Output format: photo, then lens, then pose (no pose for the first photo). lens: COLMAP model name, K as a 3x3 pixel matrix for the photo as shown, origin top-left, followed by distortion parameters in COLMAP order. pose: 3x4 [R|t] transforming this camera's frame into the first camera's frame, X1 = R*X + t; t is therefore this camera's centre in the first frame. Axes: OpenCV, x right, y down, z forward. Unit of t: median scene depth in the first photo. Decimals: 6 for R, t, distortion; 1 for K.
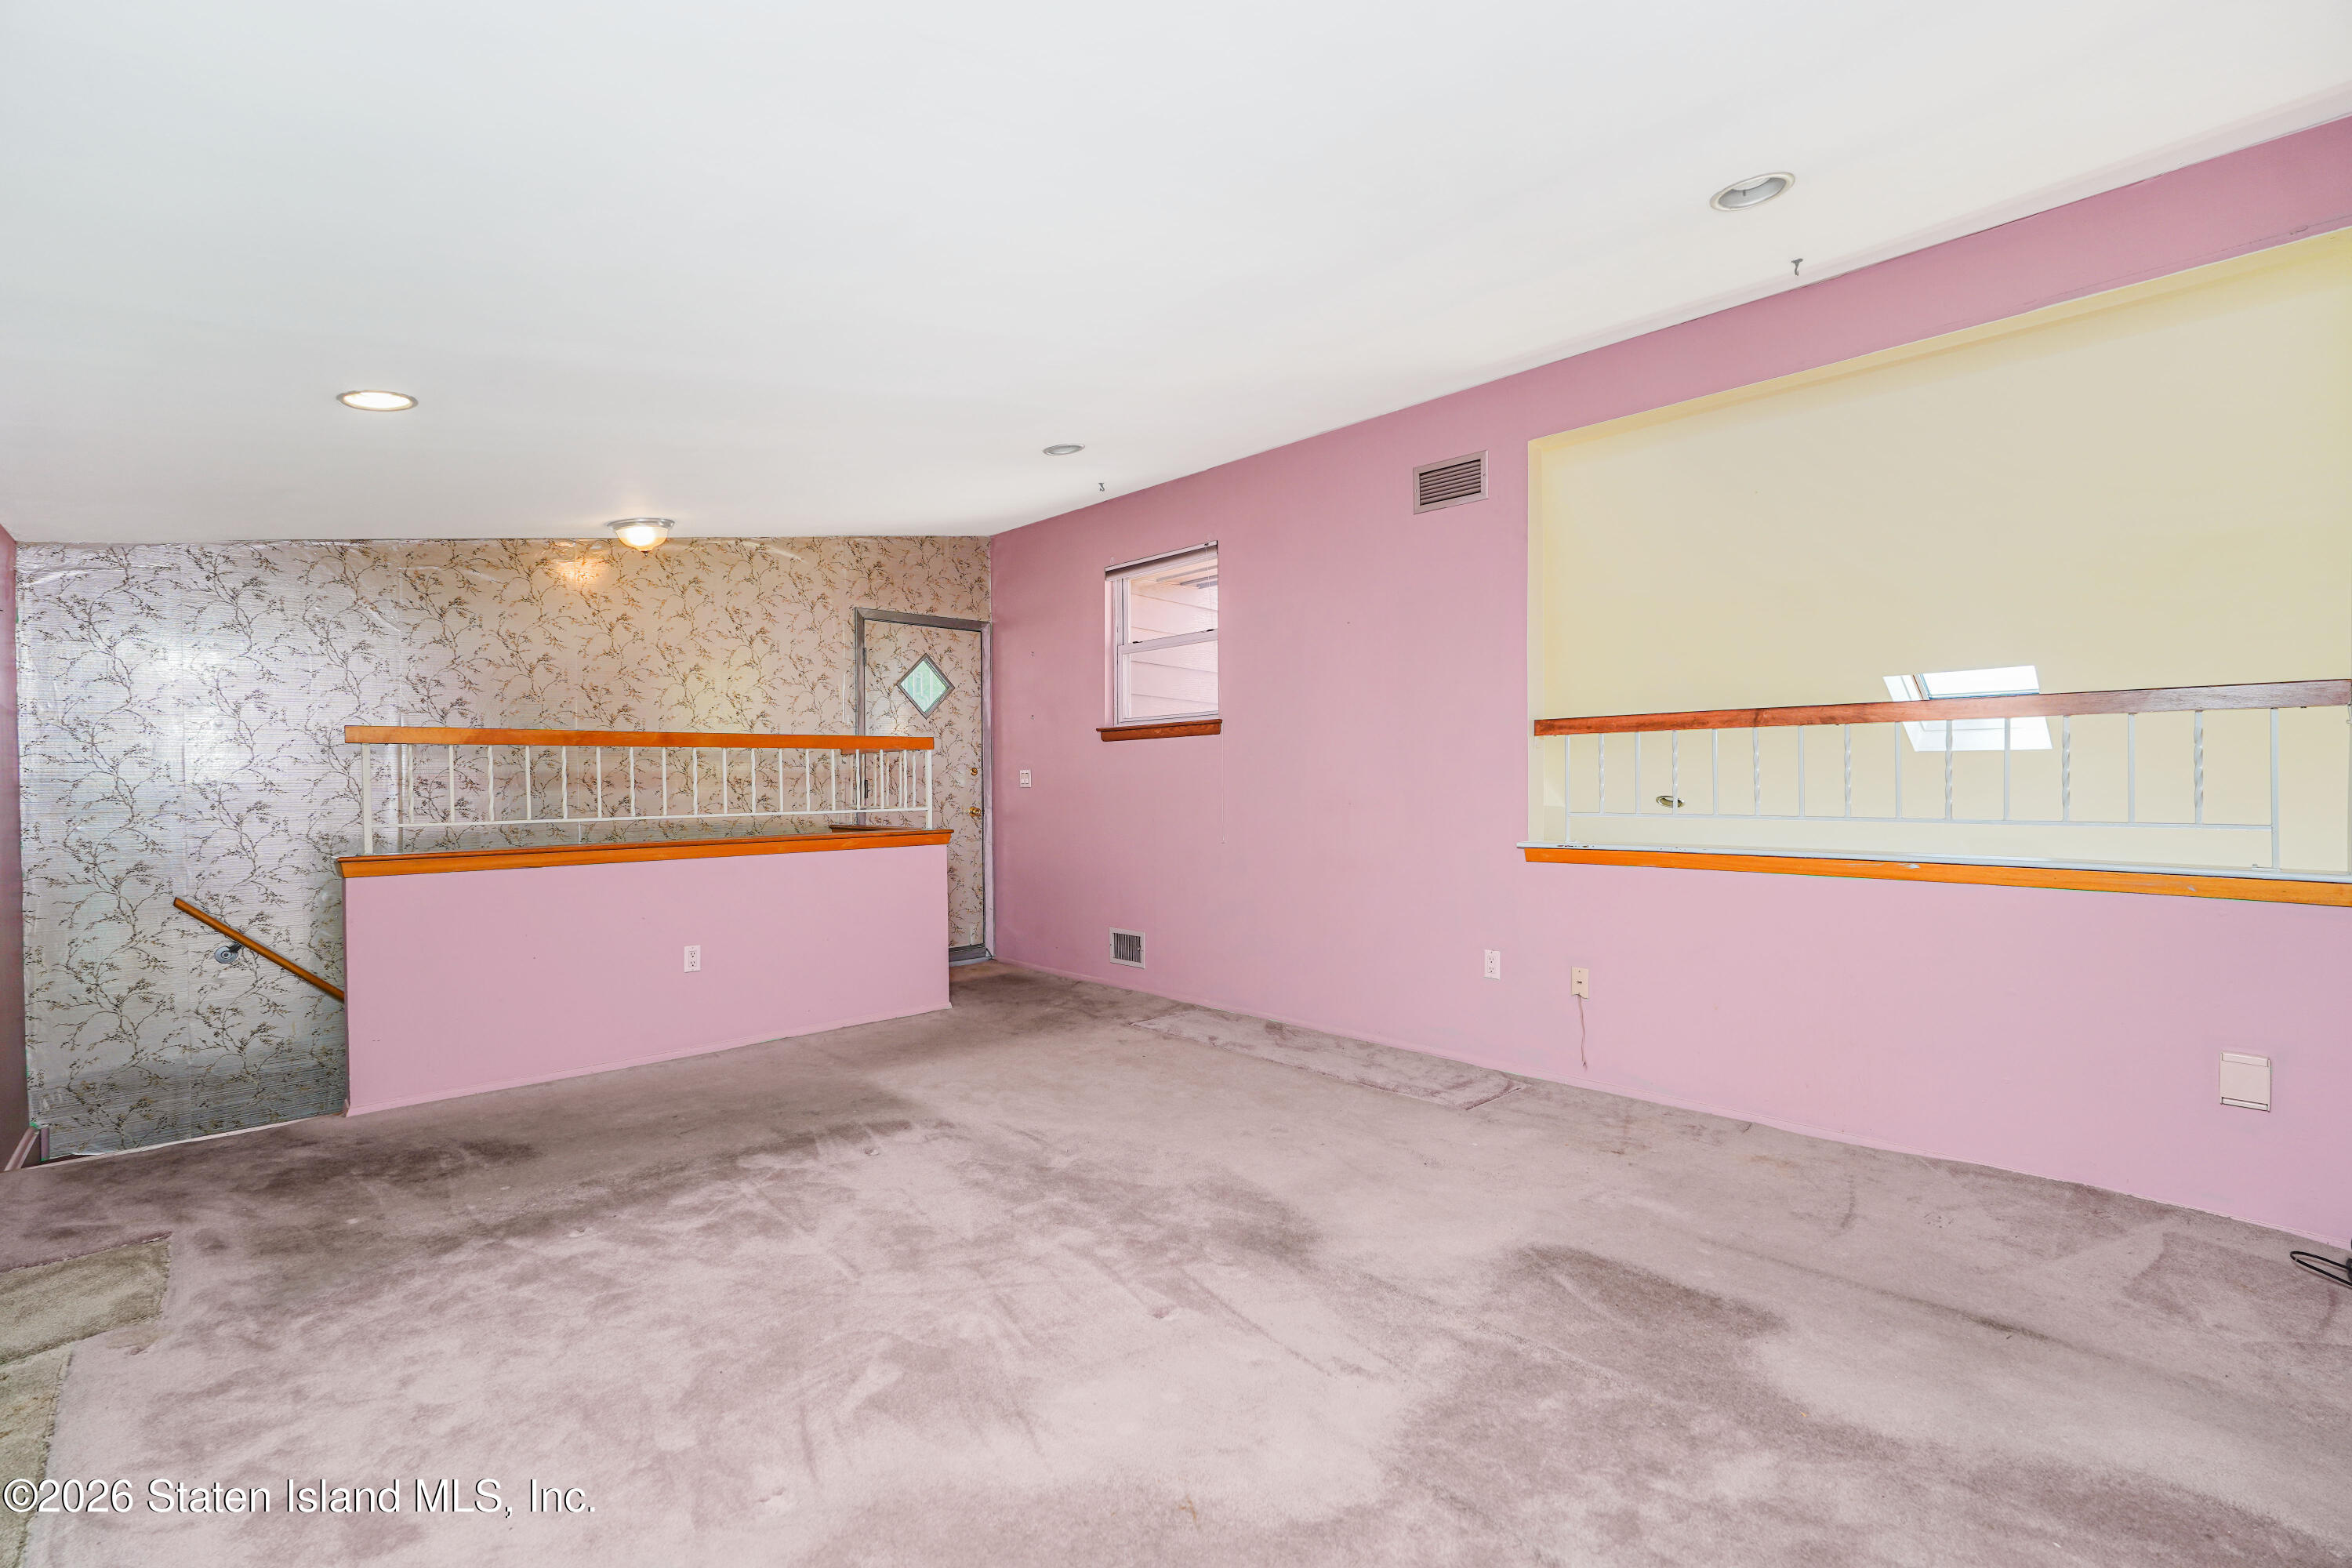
lens RADIAL K [[1028.1, 0, 1175.6], [0, 1028.1, 802.9], [0, 0, 1]] dist [-0.000170, 0.000323]
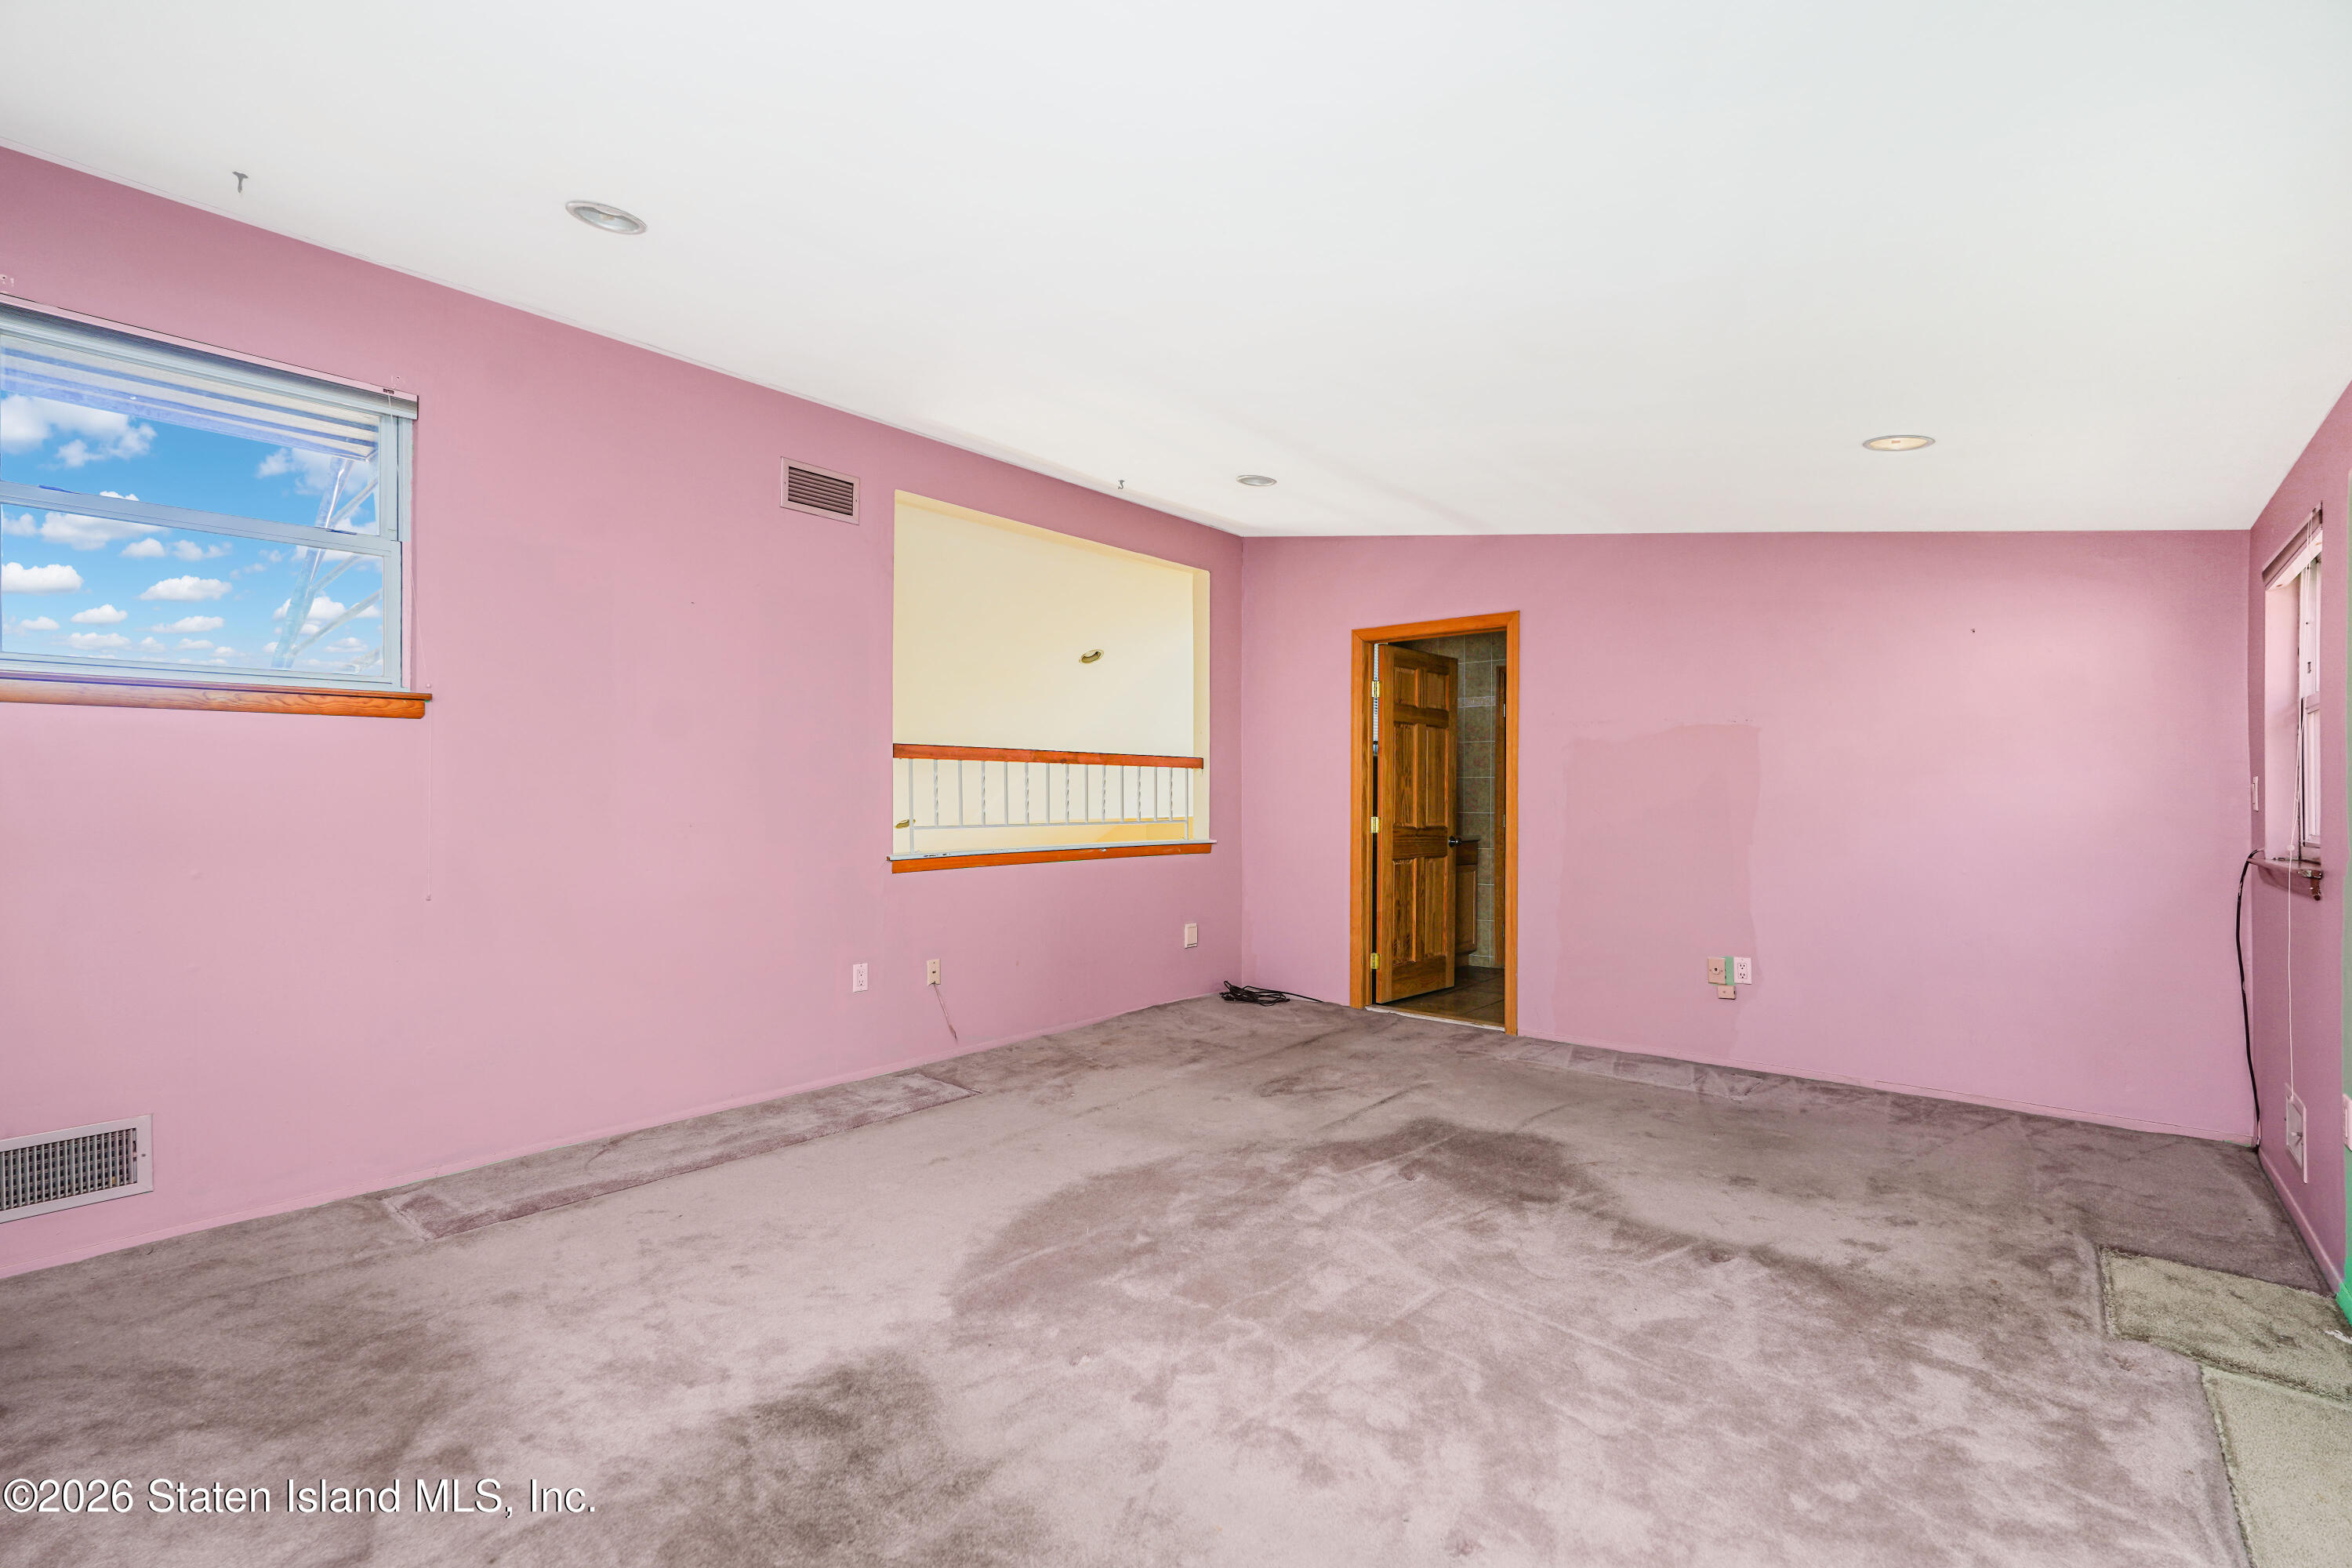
lens RADIAL K [[1081.1, 0, 1169.6], [0, 1081.1, 797.2], [0, 0, 1]] dist [-0.002447, 0.000023]
pose [[-0.107059, 0.003040, 0.994248, -0.831038], [0.016618, 0.999861, -0.001268, -0.017365], [-0.994114, 0.016387, -0.107094, 0.836829]]
